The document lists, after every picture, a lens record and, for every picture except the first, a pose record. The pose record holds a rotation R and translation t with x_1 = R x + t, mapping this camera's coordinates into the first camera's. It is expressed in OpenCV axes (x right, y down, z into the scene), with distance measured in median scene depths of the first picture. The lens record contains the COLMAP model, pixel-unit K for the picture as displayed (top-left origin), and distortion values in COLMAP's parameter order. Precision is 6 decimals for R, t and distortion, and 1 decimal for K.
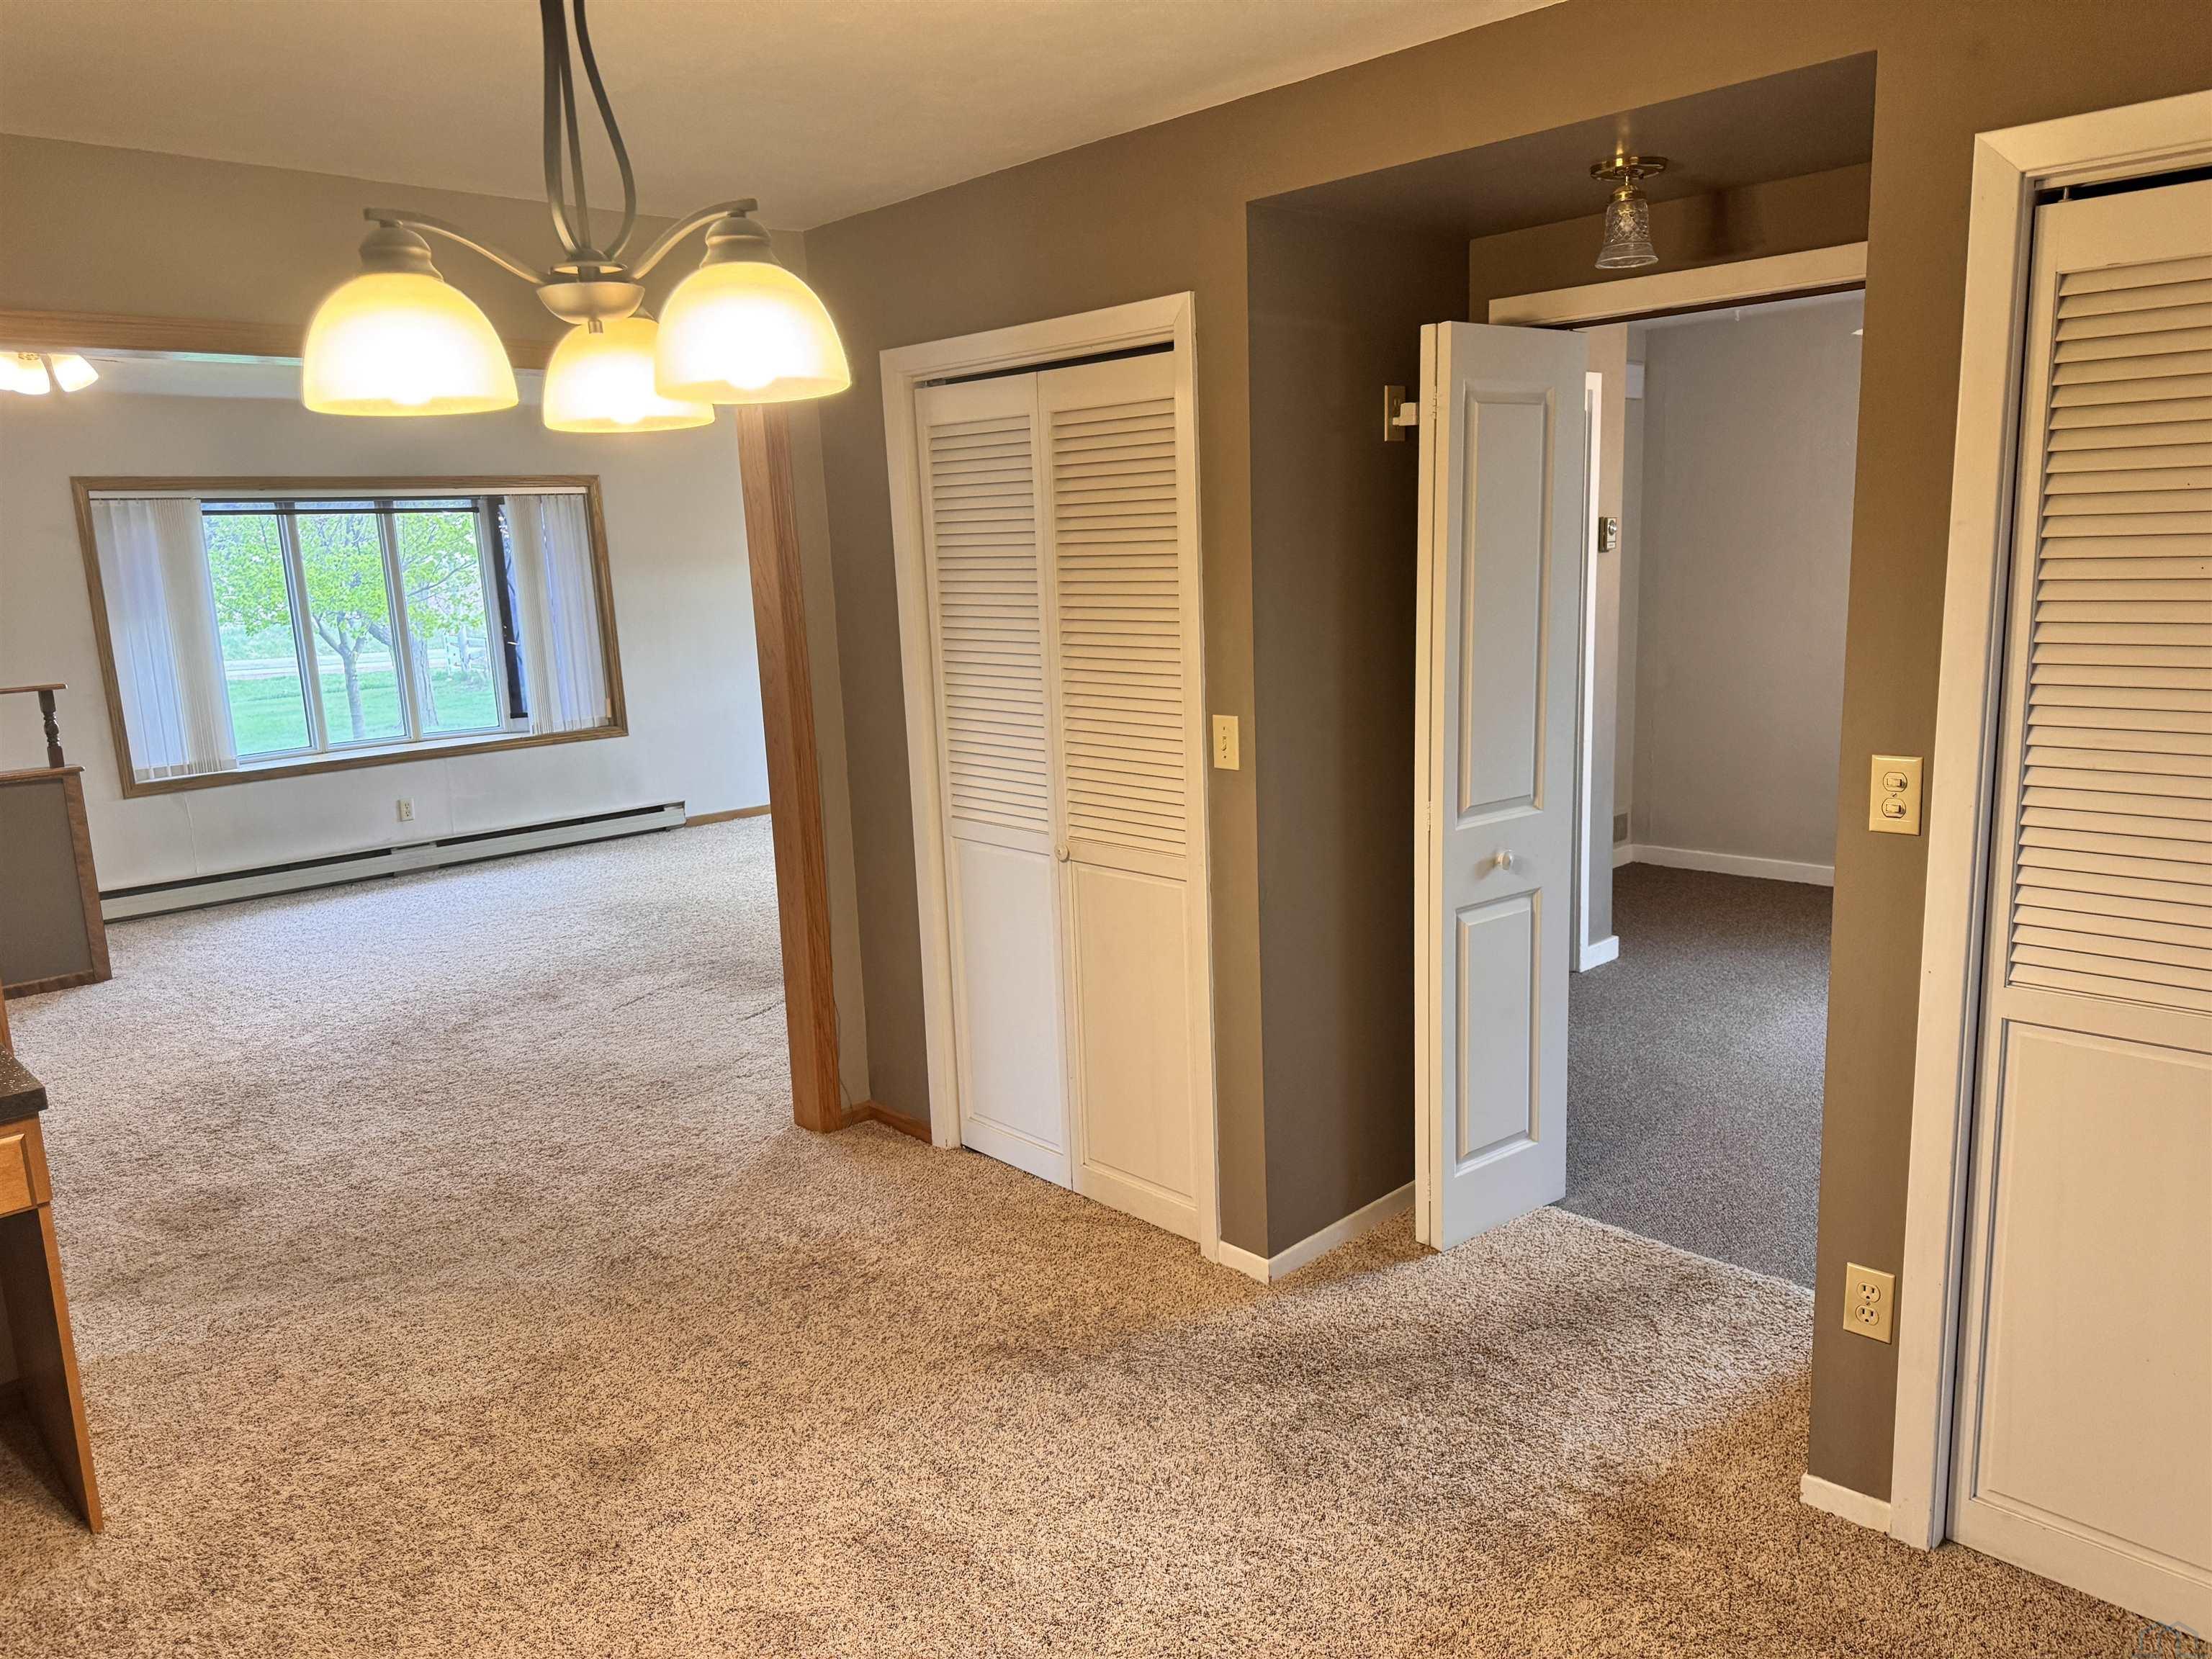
lens RADIAL K [[1569.7, 0, 1114.4], [0, 1569.7, 835.4], [0, 0, 1]] dist [0.039802, -0.071033]
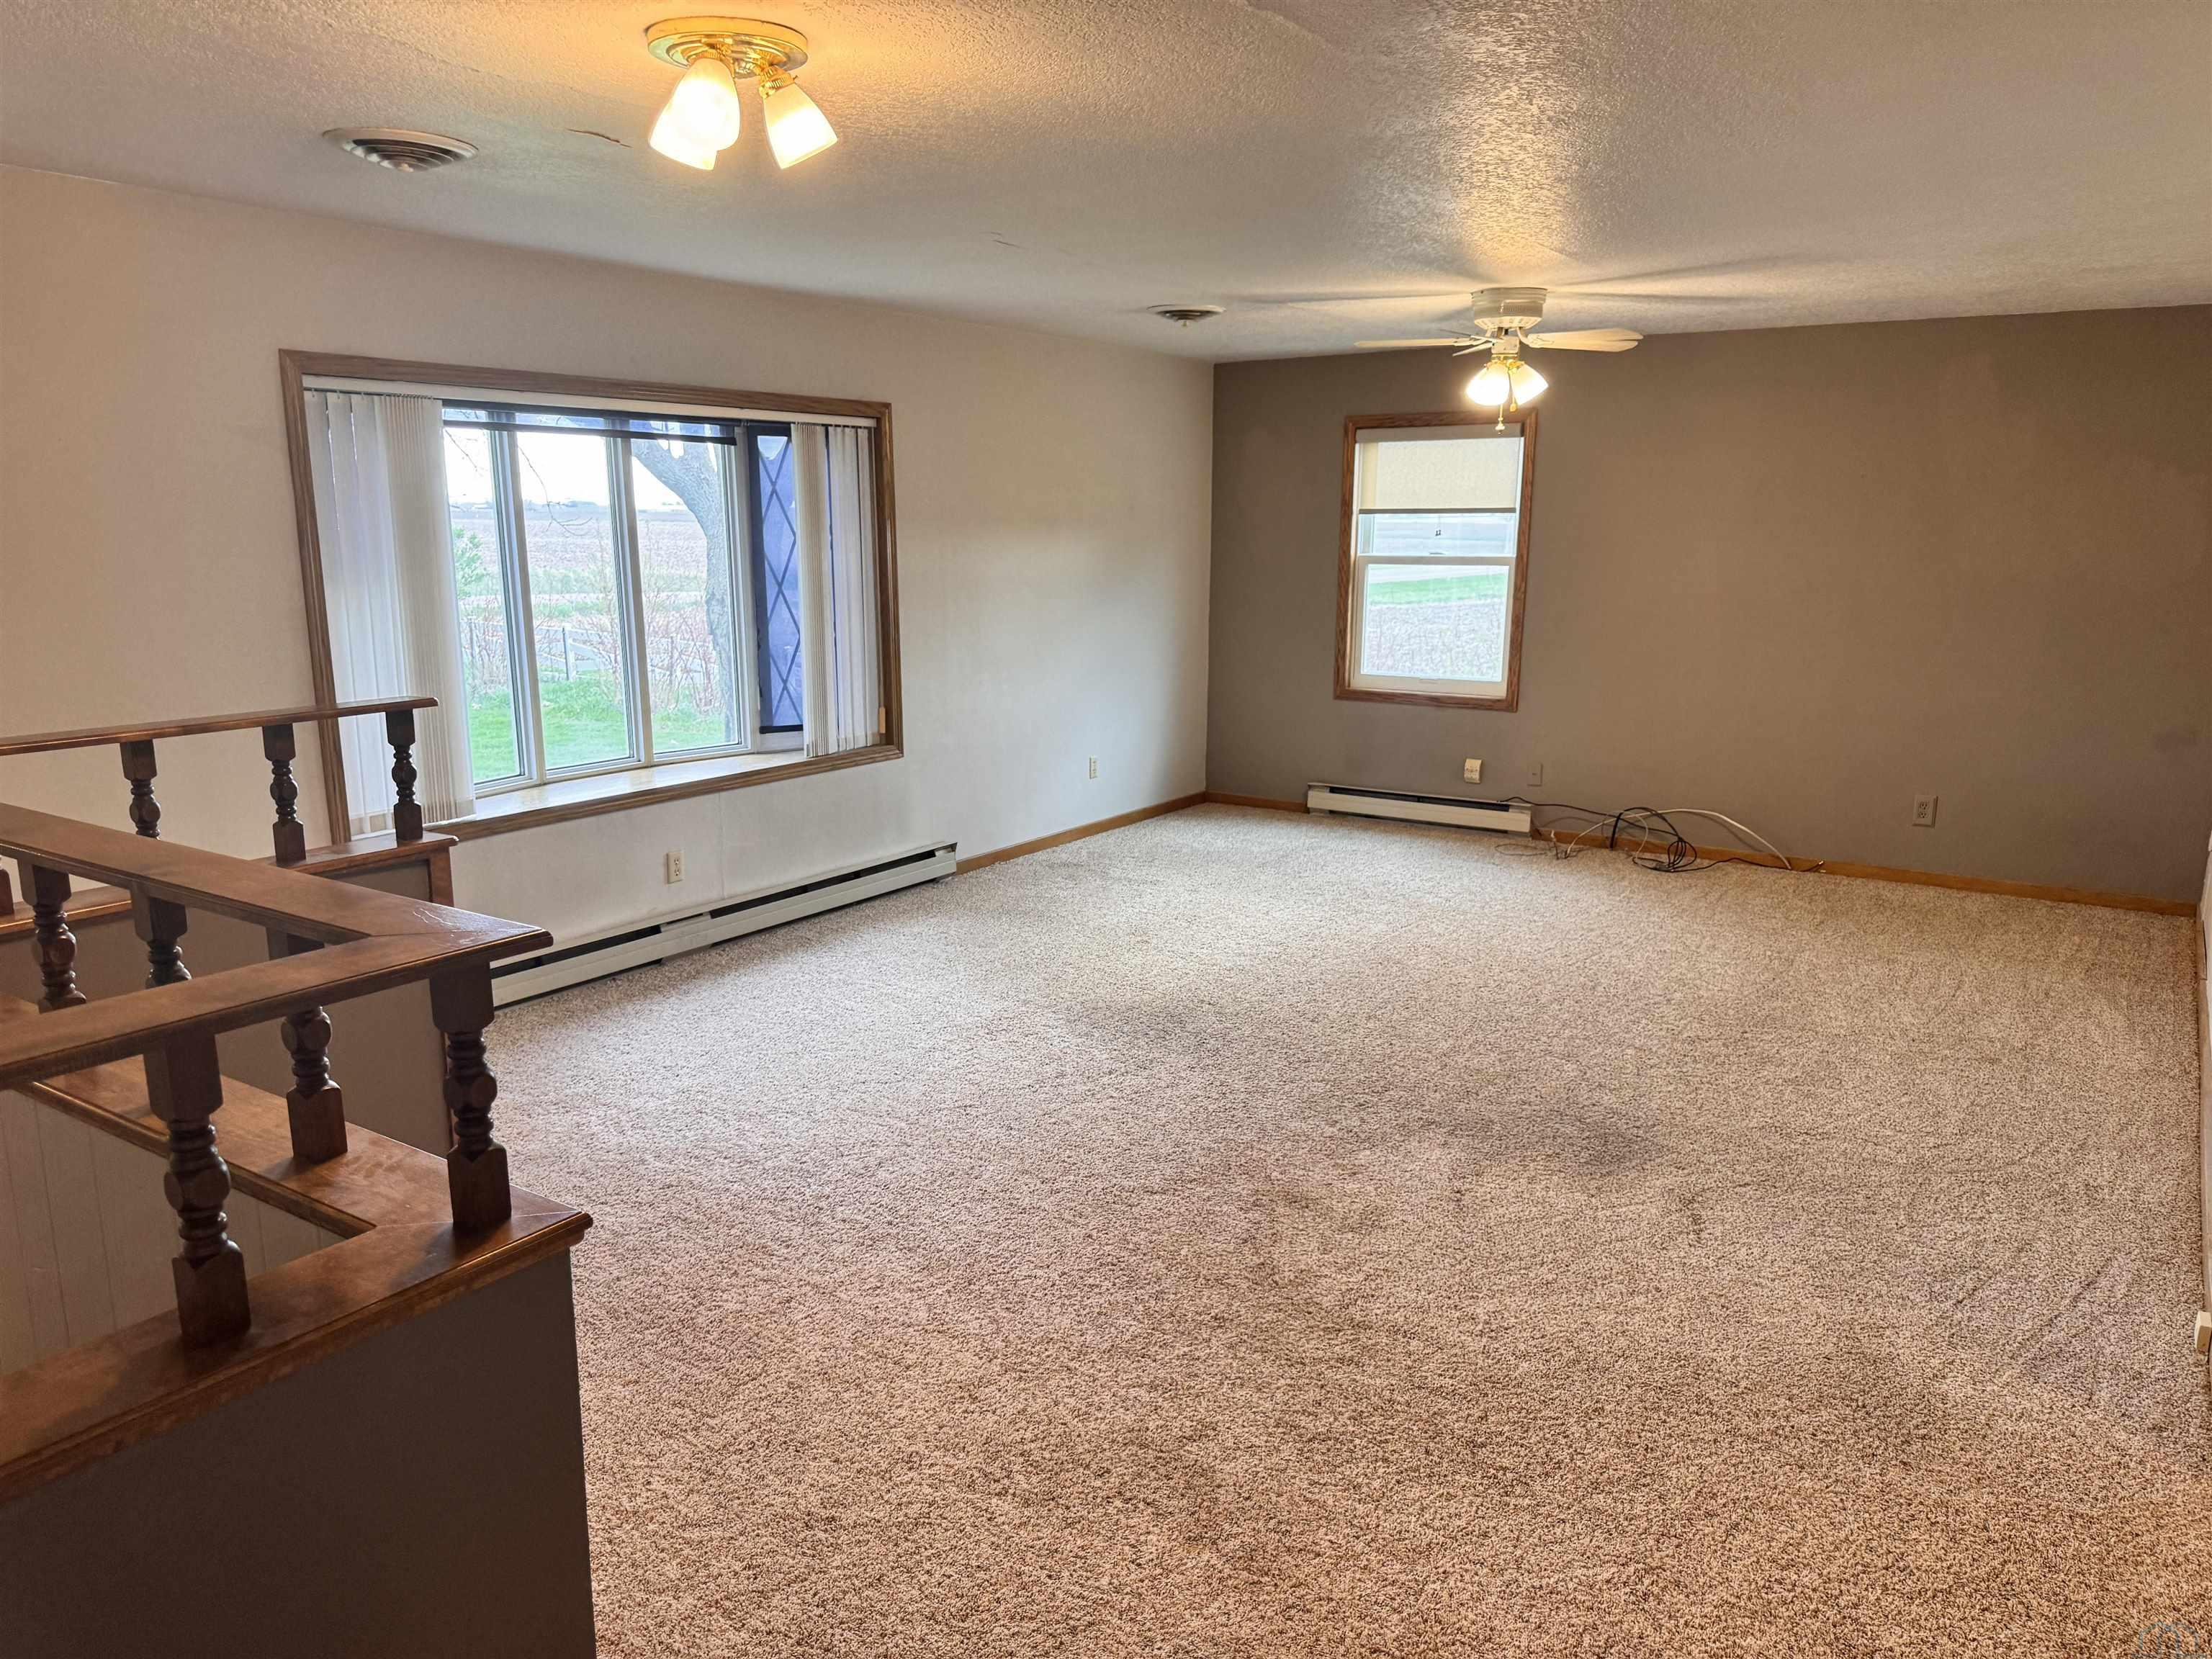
lens RADIAL K [[1569.7, 0, 1099.6], [0, 1569.7, 820.3], [0, 0, 1]] dist [0.039802, -0.071033]
pose [[0.975429, 0.000878, 0.220313, -0.415234], [-0.002275, 0.999979, 0.006090, -0.041090], [-0.220303, -0.006441, 0.975410, 0.278510]]
